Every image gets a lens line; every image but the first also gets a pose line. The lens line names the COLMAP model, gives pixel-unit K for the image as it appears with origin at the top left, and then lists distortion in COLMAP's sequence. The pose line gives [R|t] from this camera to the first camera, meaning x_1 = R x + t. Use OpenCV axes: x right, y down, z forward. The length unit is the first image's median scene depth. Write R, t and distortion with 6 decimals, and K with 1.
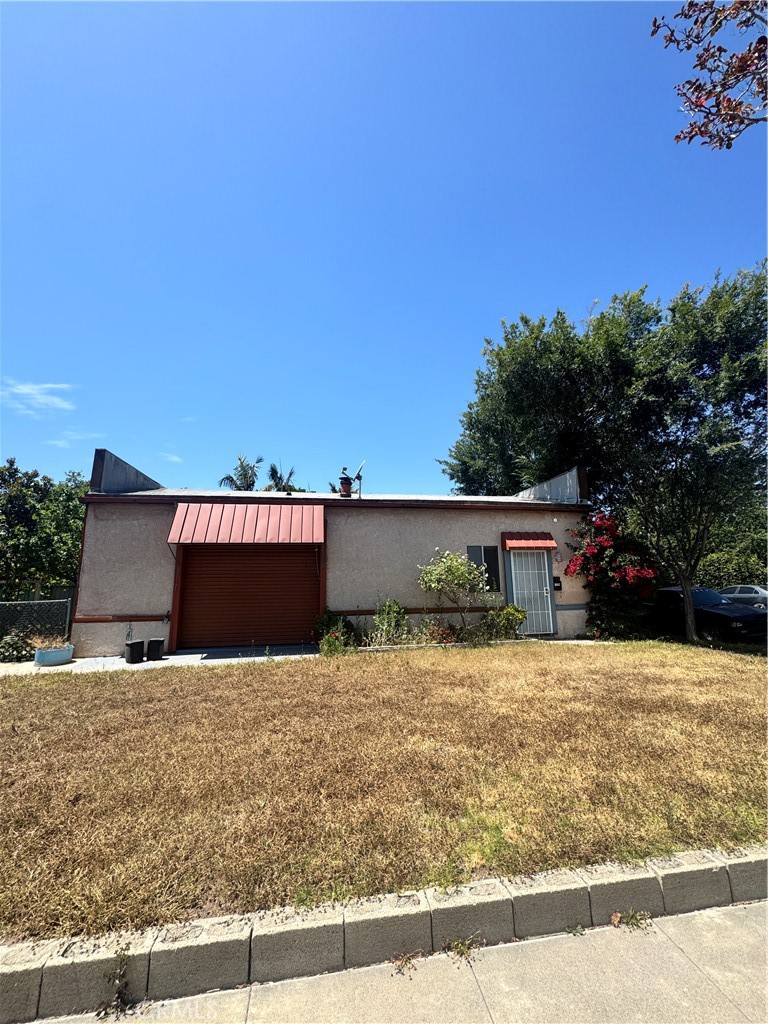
lens RADIAL K [[412.7, 0, 382.6], [0, 412.7, 507.9], [0, 0, 1]] dist [-0.000762, 0.000022]
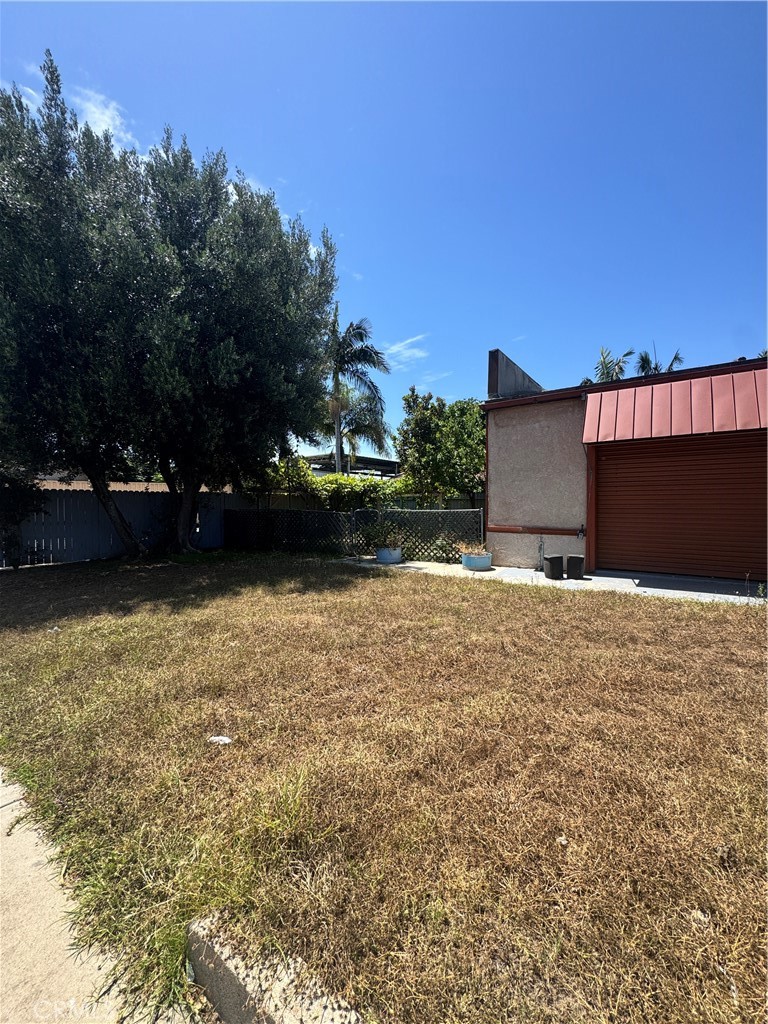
lens RADIAL K [[412.7, 0, 384.9], [0, 412.7, 508.6], [0, 0, 1]] dist [-0.000762, 0.000022]
pose [[0.717578, 0.020630, -0.696172, -0.225380], [0.116772, 0.981848, 0.149458, 0.042965], [0.686619, -0.188542, 0.702144, 0.129286]]
